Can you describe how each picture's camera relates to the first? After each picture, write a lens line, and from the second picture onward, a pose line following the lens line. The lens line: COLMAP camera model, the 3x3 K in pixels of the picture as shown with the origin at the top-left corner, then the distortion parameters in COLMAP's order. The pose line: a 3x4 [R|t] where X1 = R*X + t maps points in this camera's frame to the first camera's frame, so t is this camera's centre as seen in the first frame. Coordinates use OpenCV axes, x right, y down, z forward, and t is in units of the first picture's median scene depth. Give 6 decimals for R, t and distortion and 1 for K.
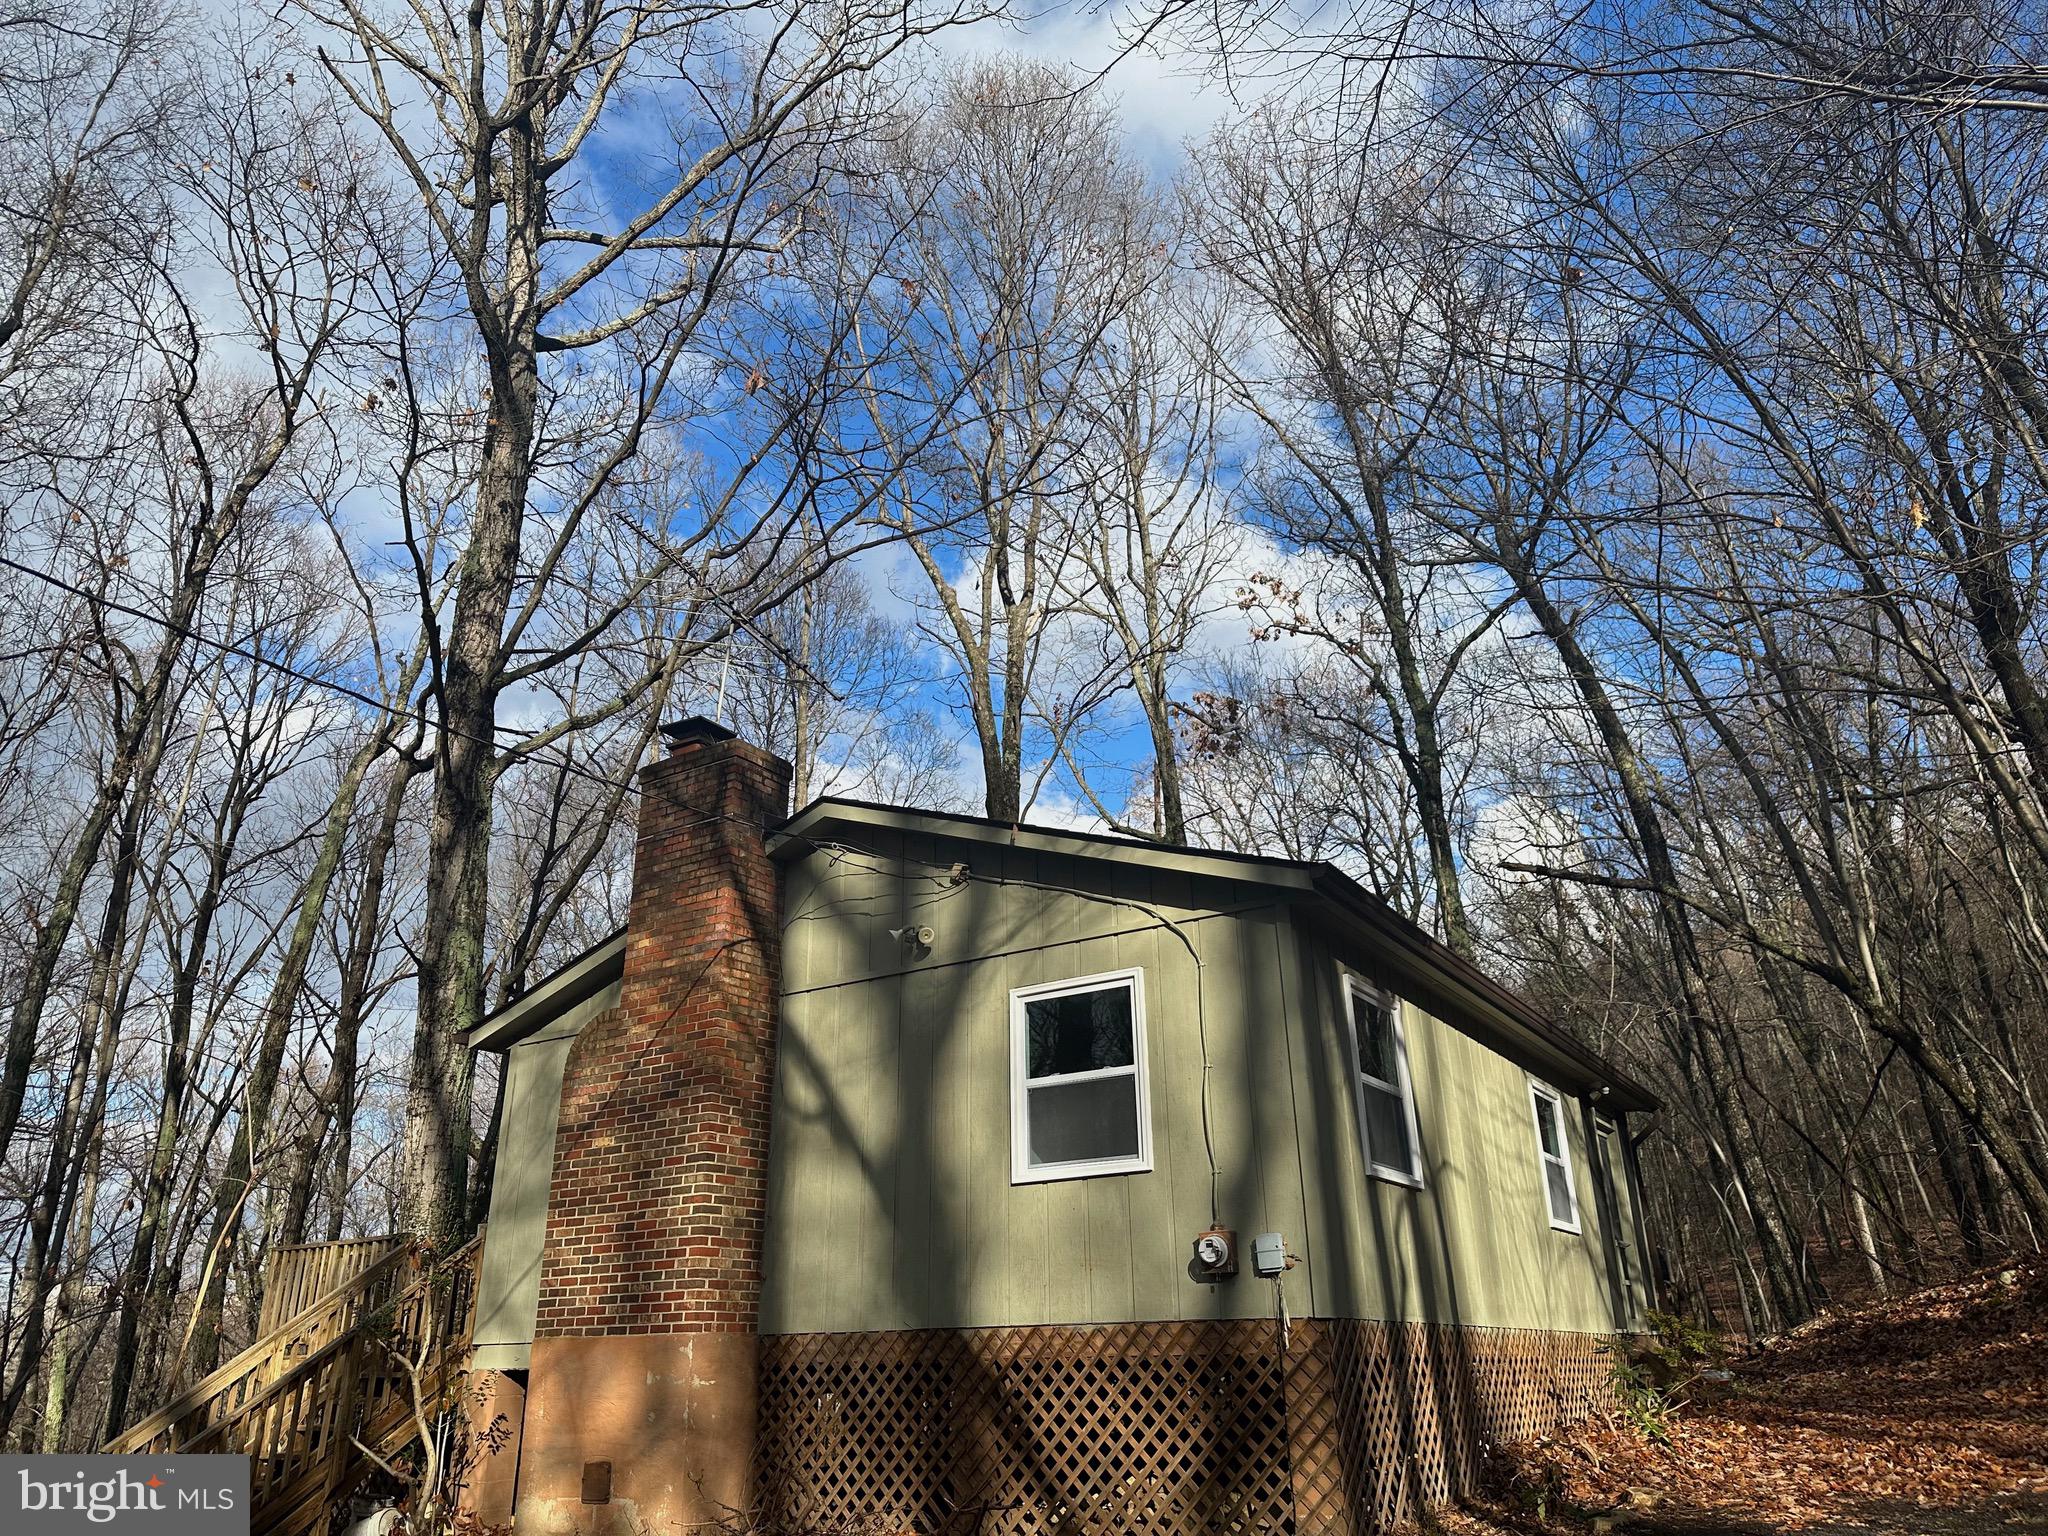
lens RADIAL K [[1457.4, 0, 1024.0], [0, 1457.4, 768.0], [0, 0, 1]] dist [0.086744, -0.105185]
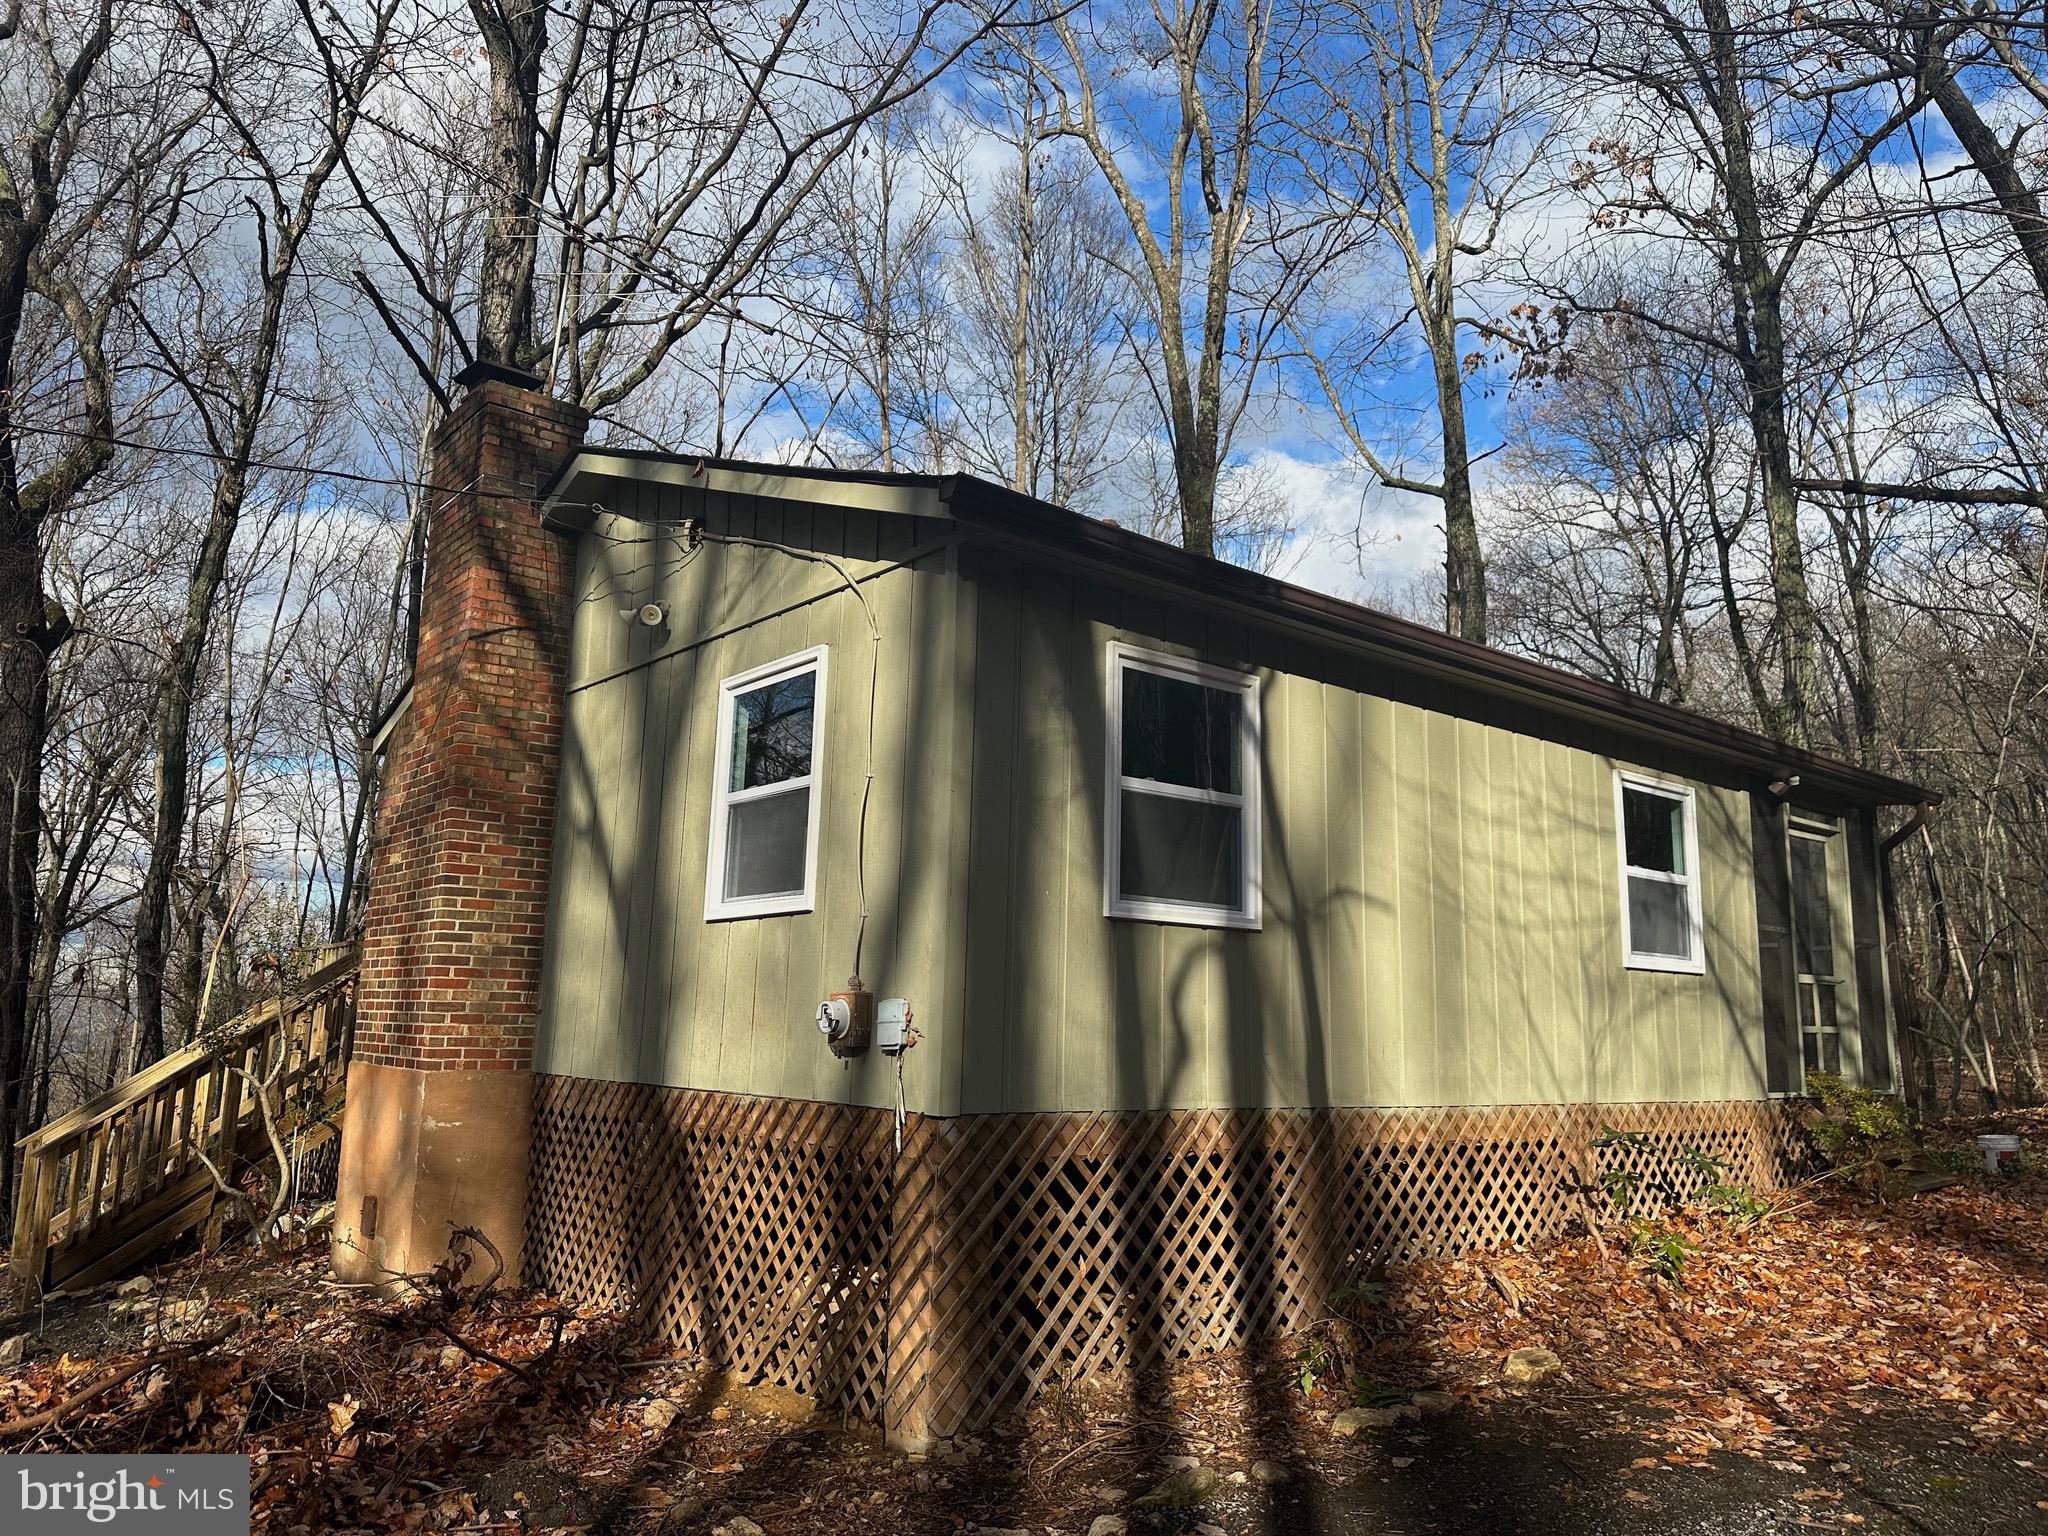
lens RADIAL K [[1457.4, 0, 1024.0], [0, 1457.4, 768.0], [0, 0, 1]] dist [0.086744, -0.105185]
pose [[0.951146, -0.014152, -0.308417, 0.381057], [0.078815, 0.976981, 0.198232, 0.056351], [0.298512, -0.212855, 0.930367, 0.313250]]
